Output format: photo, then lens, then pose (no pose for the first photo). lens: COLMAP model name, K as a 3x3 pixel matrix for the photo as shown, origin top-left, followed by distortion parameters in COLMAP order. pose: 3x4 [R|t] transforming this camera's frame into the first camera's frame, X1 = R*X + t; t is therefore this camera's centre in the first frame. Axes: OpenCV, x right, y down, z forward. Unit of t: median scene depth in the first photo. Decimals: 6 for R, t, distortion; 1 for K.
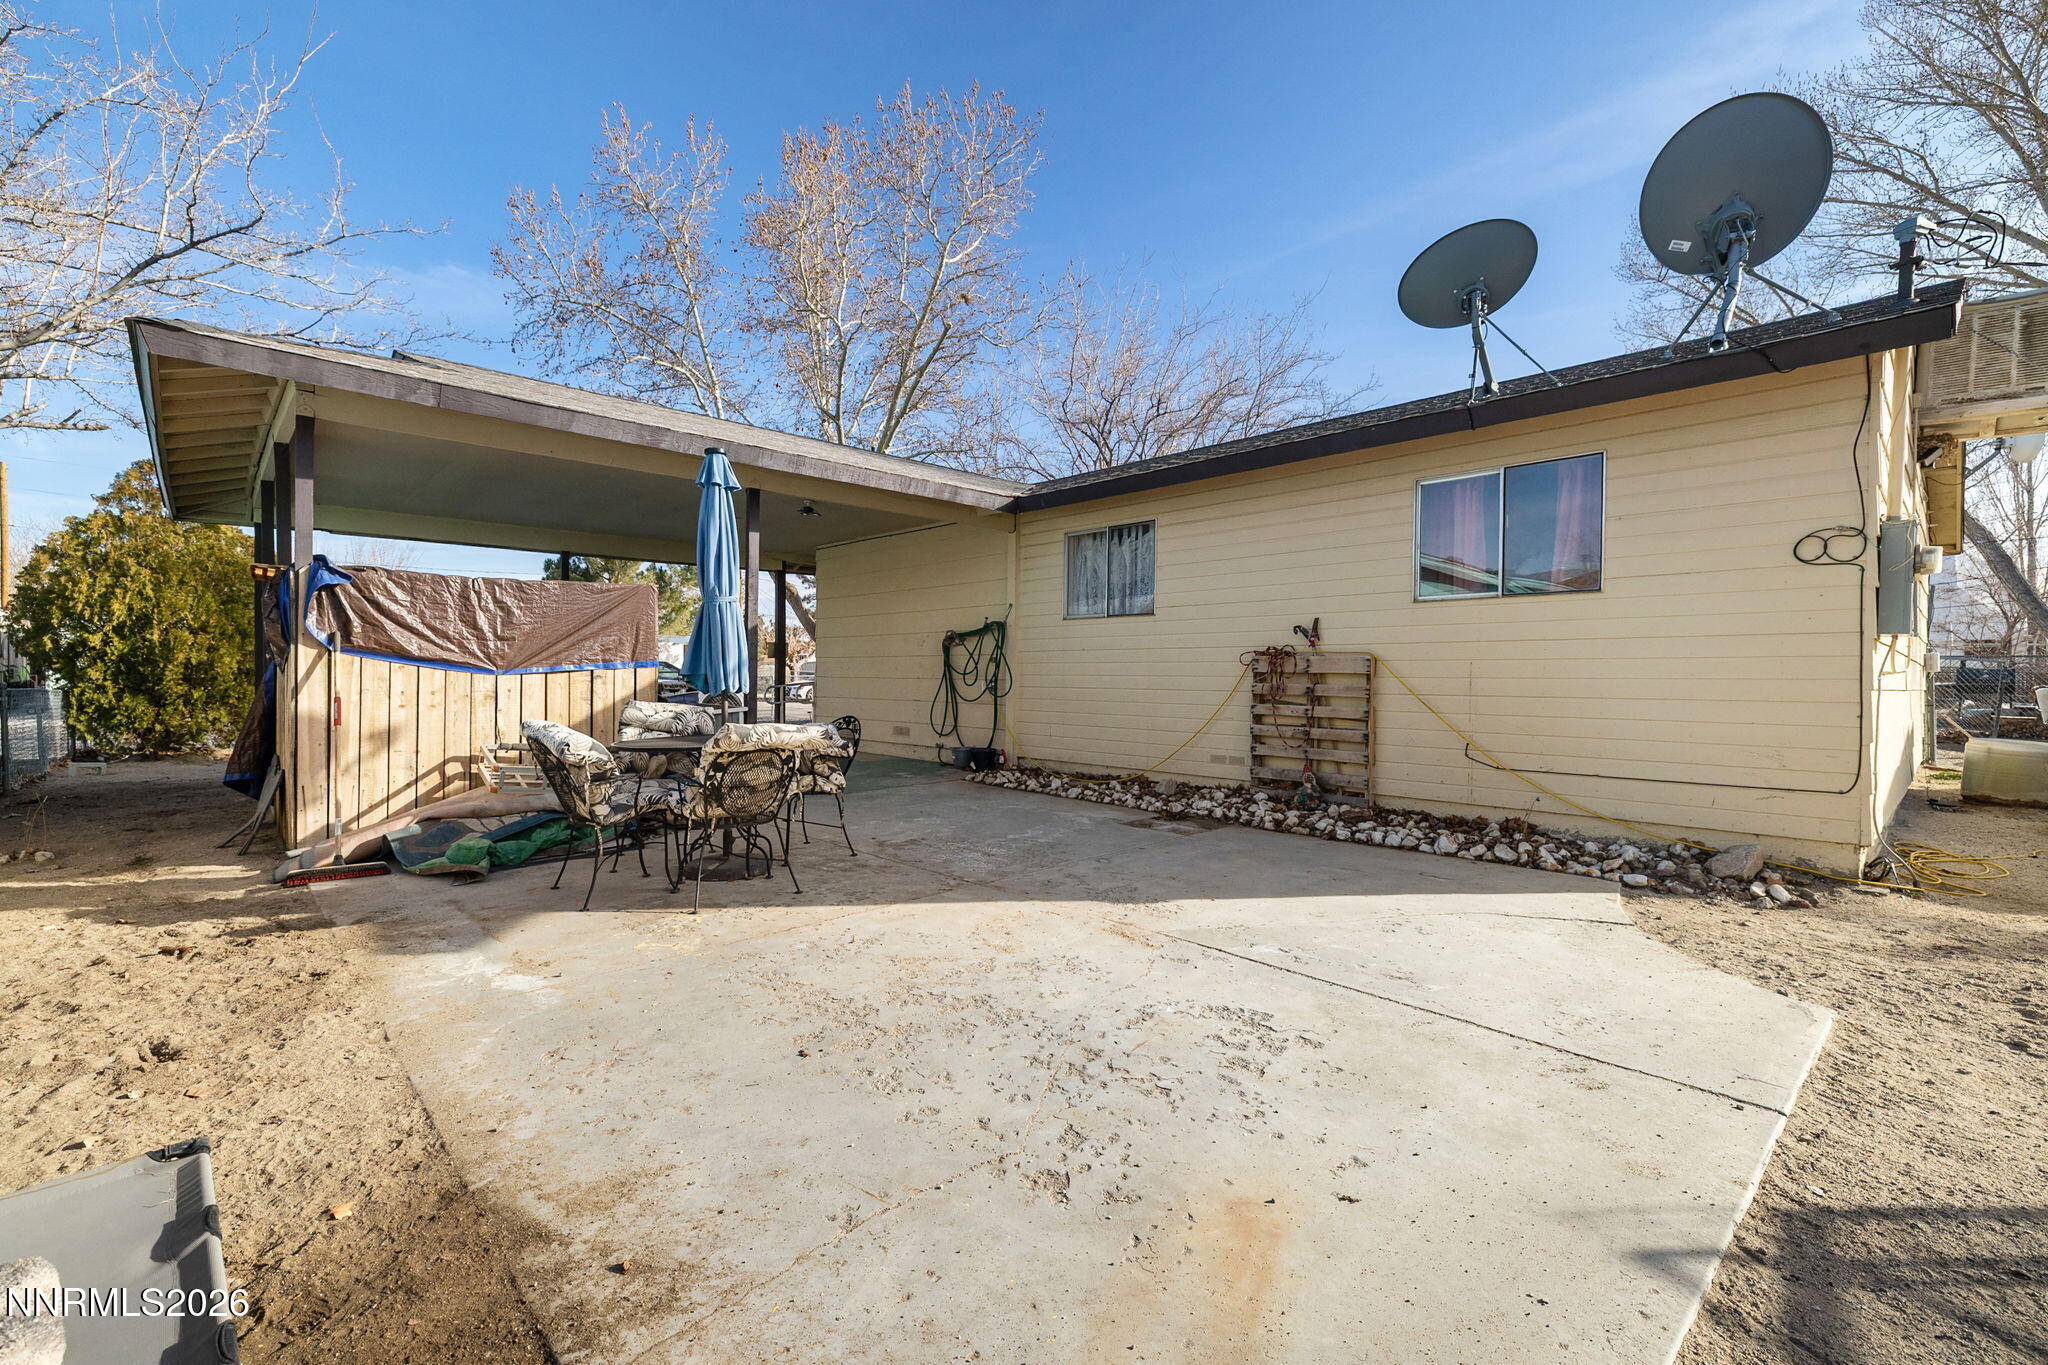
lens RADIAL K [[873.6, 0, 1026.7], [0, 873.6, 710.6], [0, 0, 1]] dist [0.002815, 0.000330]
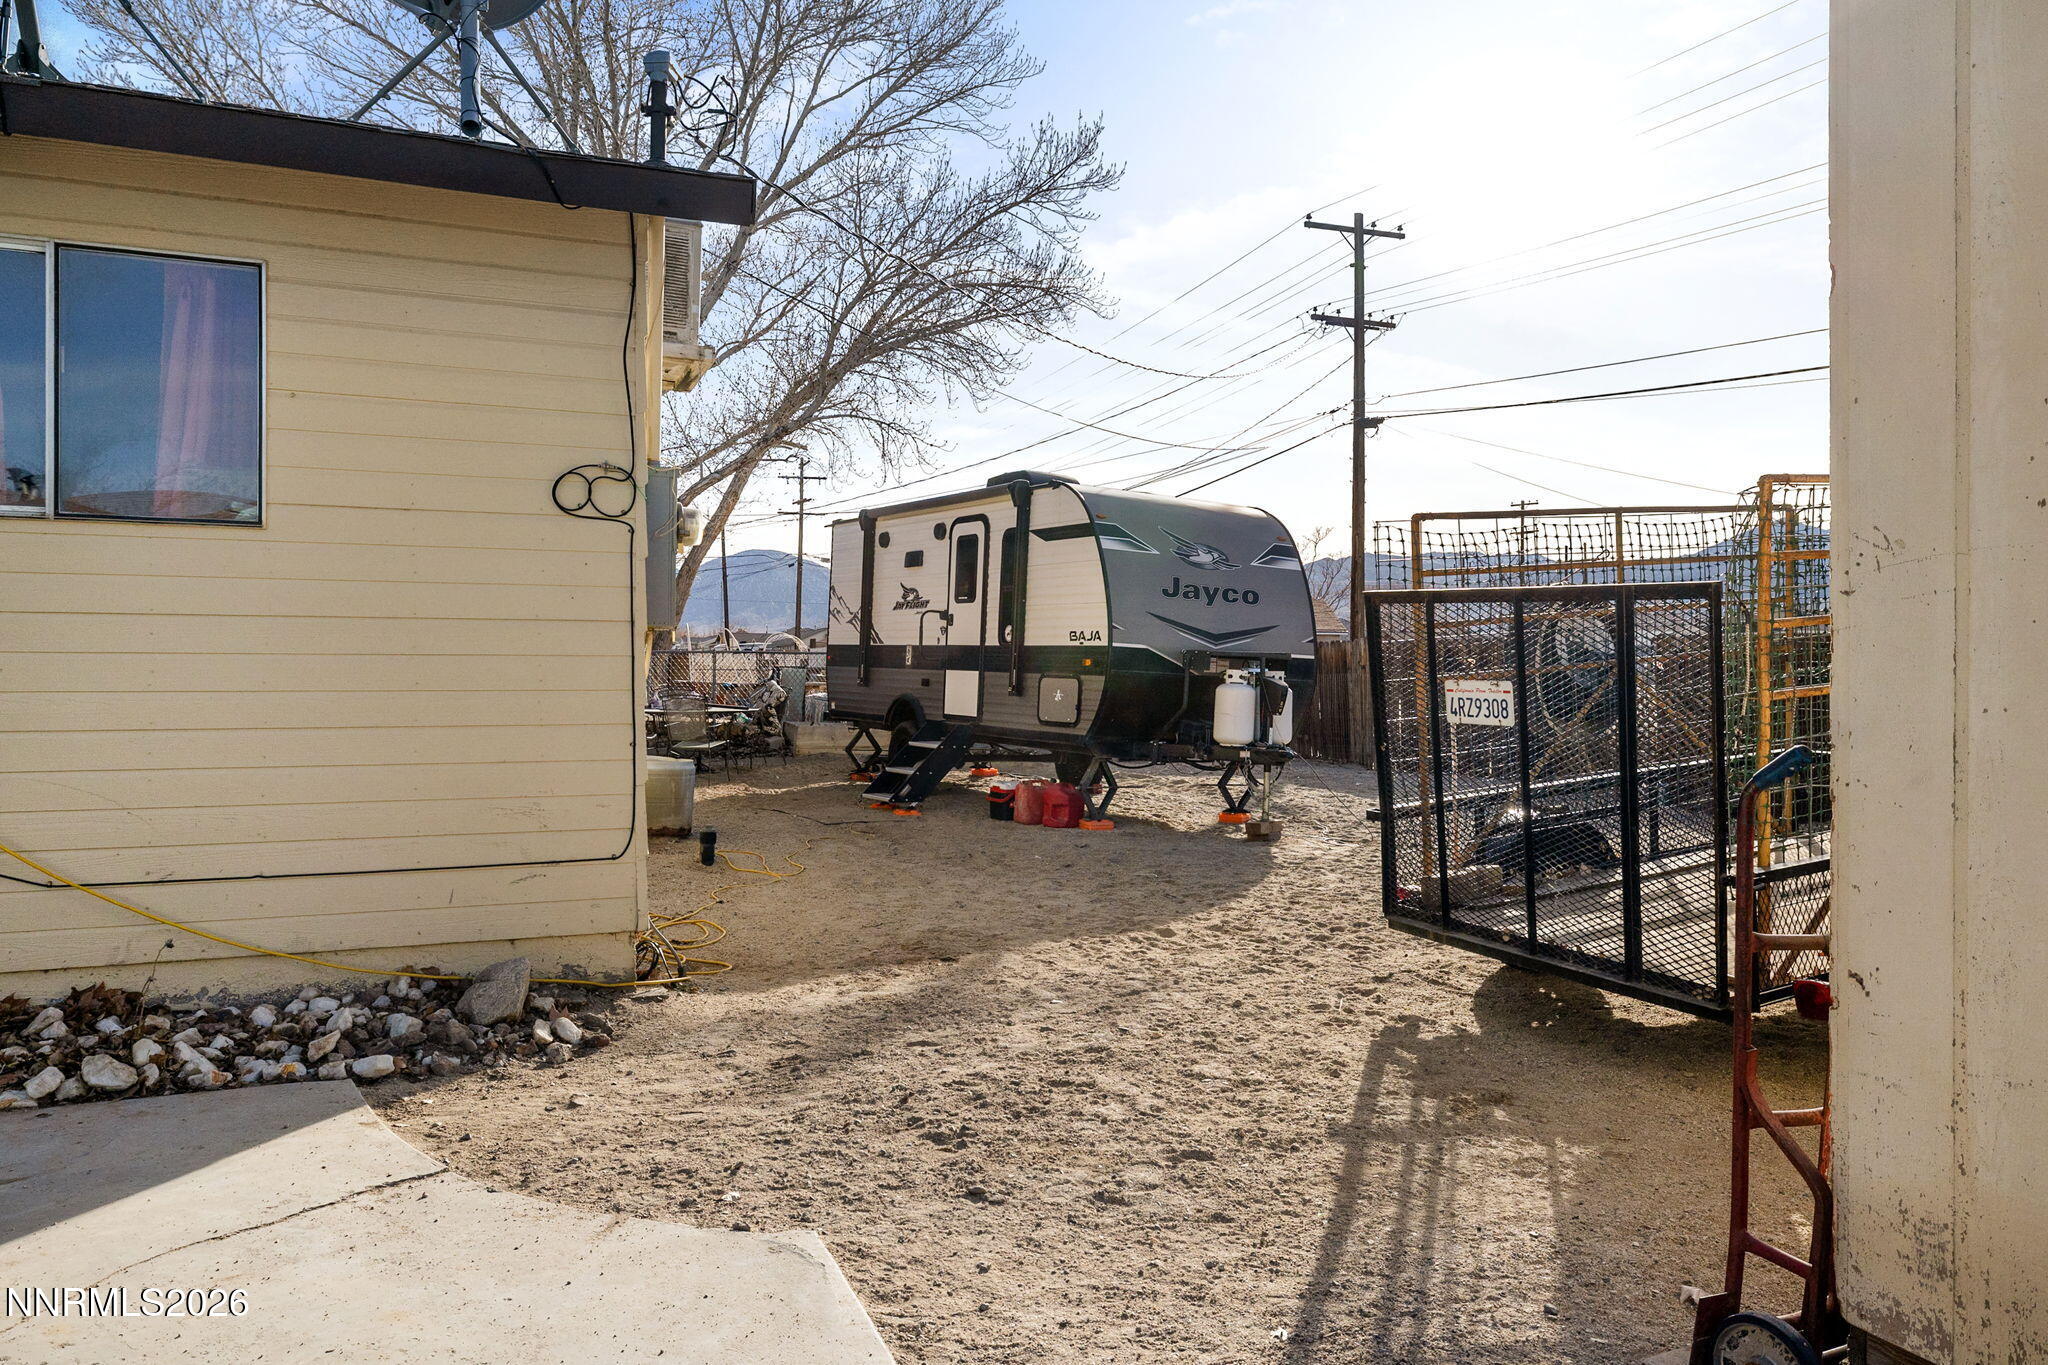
lens RADIAL K [[1420.7, 0, 1025.4], [0, 1420.7, 665.4], [0, 0, 1]] dist [0.001368, 0.002093]
pose [[0.355338, 0.000116, 0.934738, 0.017522], [0.040634, 0.999053, -0.015571, -0.022777], [-0.933854, 0.043515, 0.354997, 0.288653]]
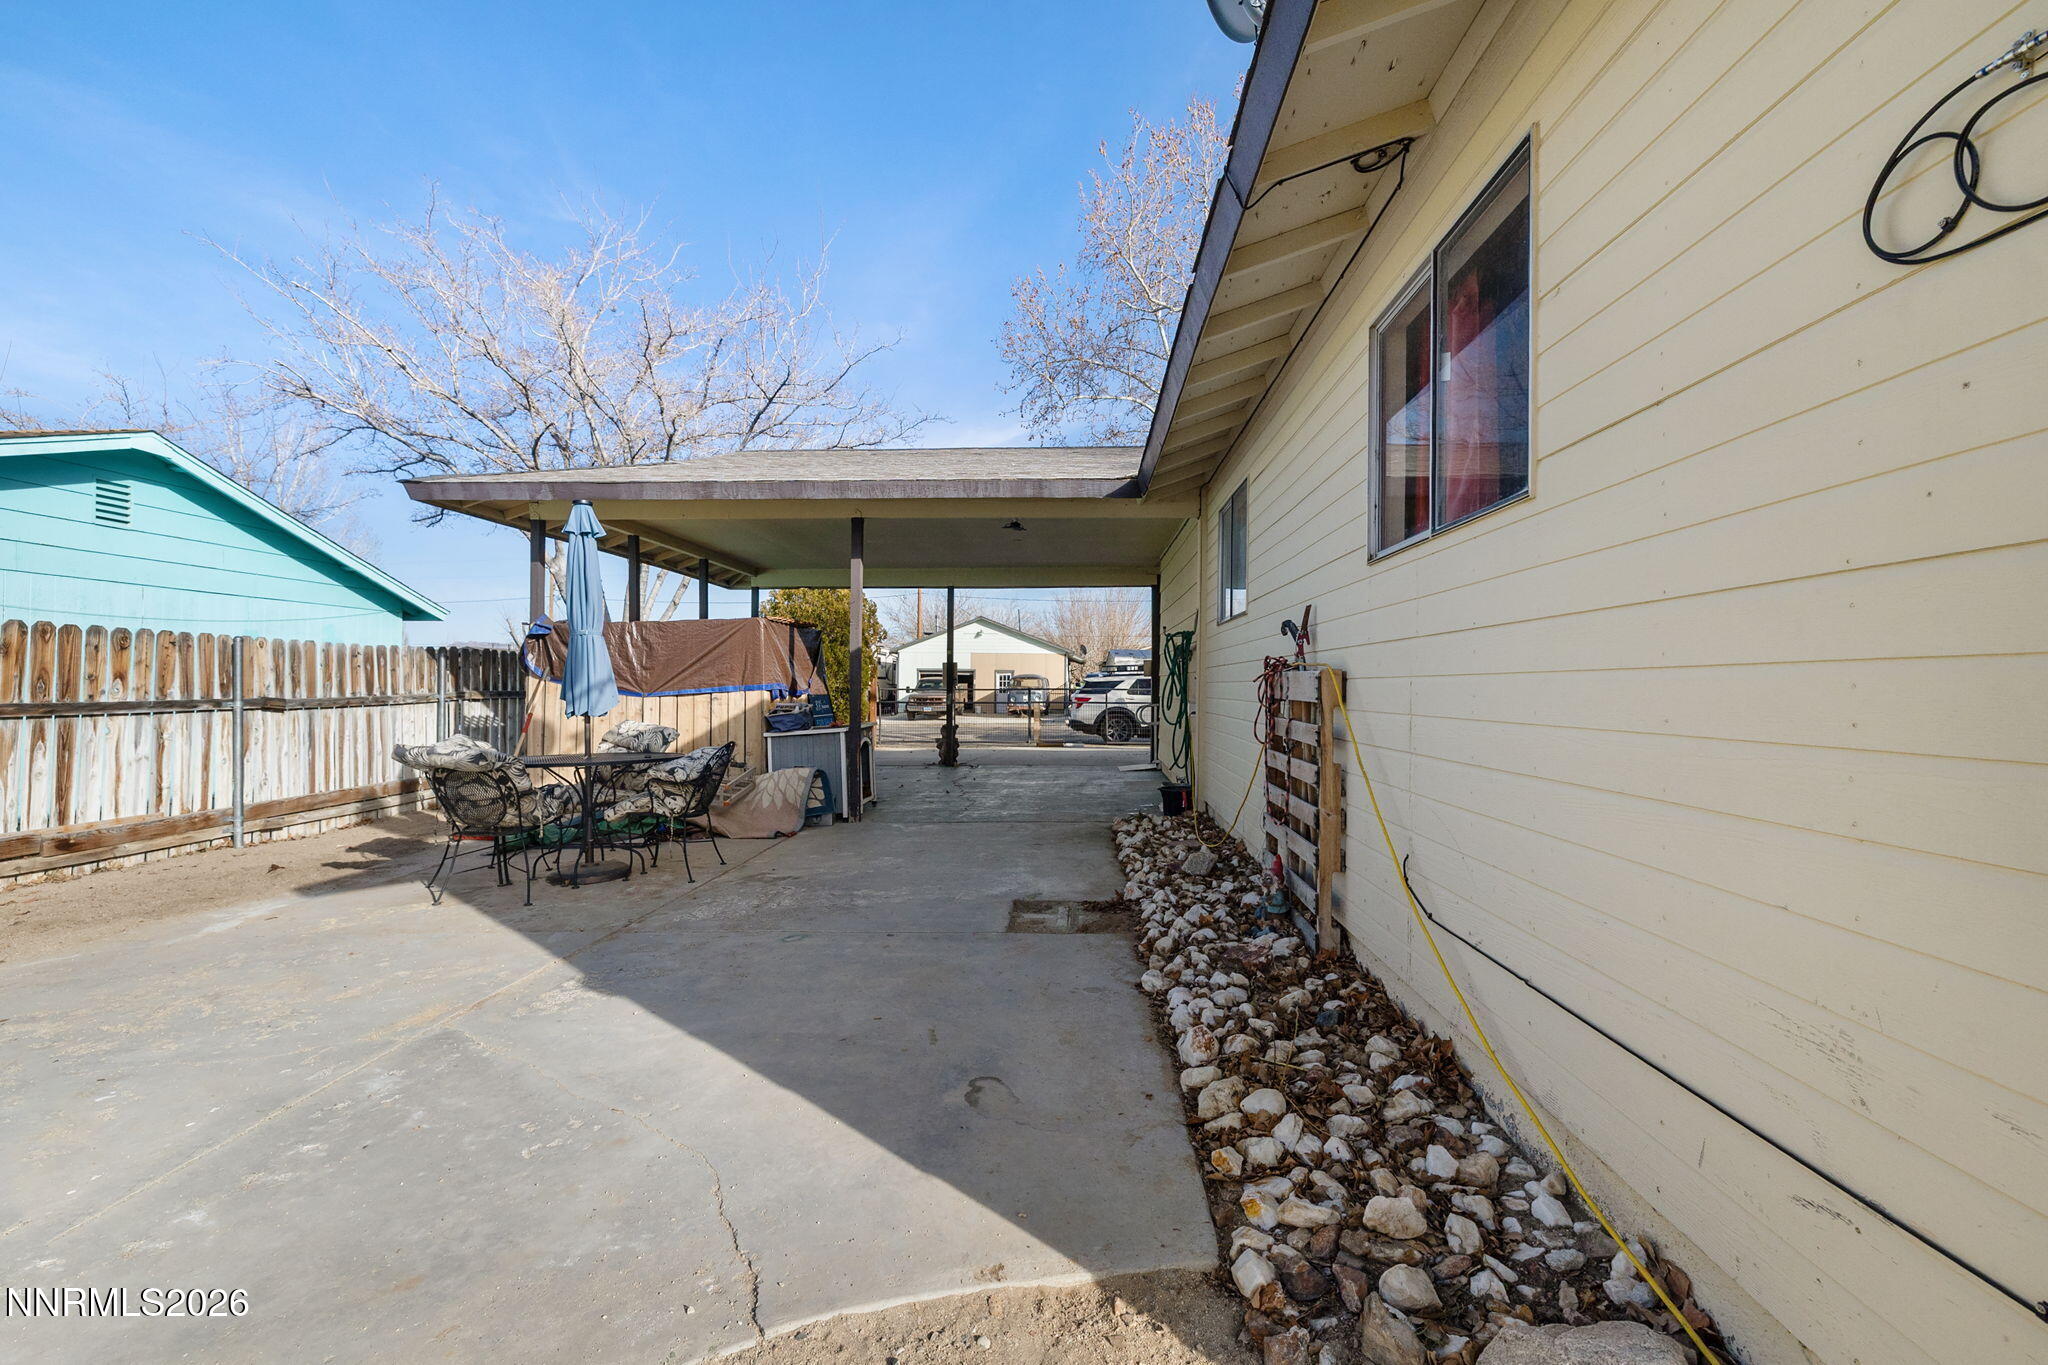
lens RADIAL K [[878.5, 0, 1036.5], [0, 878.5, 690.5], [0, 0, 1]] dist [0.000480, 0.000751]
pose [[0.692152, -0.000793, -0.721751, 0.840932], [-0.027468, 0.999246, -0.027440, -0.036300], [0.721229, 0.038817, 0.691608, 0.623064]]
